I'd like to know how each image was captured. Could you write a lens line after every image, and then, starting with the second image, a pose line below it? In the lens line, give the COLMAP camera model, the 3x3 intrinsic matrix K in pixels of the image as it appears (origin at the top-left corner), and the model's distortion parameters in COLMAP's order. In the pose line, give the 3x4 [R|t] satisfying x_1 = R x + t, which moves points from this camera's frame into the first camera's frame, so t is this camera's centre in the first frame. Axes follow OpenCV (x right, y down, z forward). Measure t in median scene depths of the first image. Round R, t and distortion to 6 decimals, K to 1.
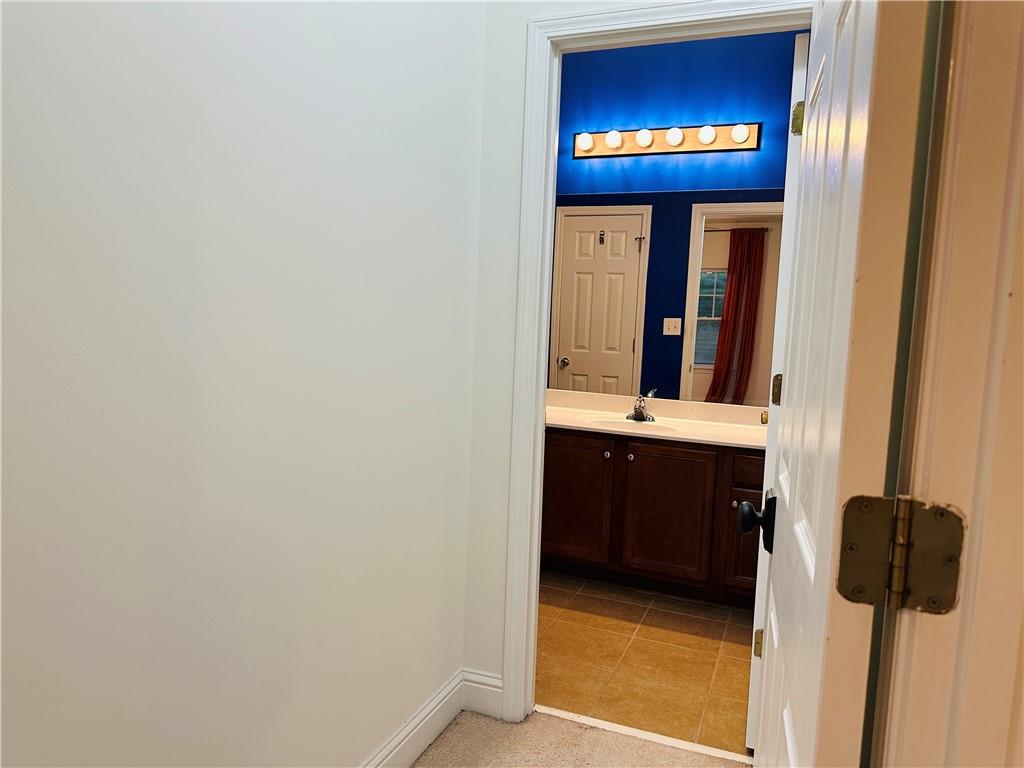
lens RADIAL K [[716.8, 0, 505.5], [0, 716.8, 379.7], [0, 0, 1]] dist [0.070362, -0.083340]
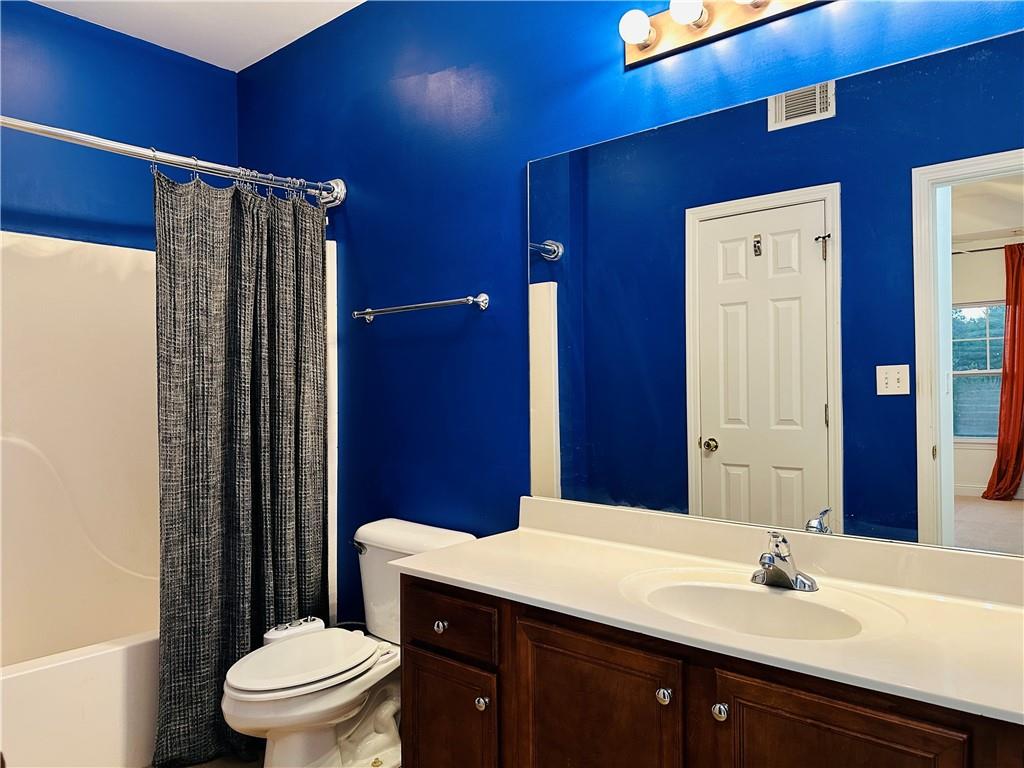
lens RADIAL K [[716.8, 0, 517.8], [0, 716.8, 376.2], [0, 0, 1]] dist [0.070362, -0.083340]
pose [[0.951805, -0.054928, -0.301745, 0.118454], [0.021082, 0.993223, -0.114299, -0.016420], [0.305979, 0.102429, 0.946512, 0.349093]]
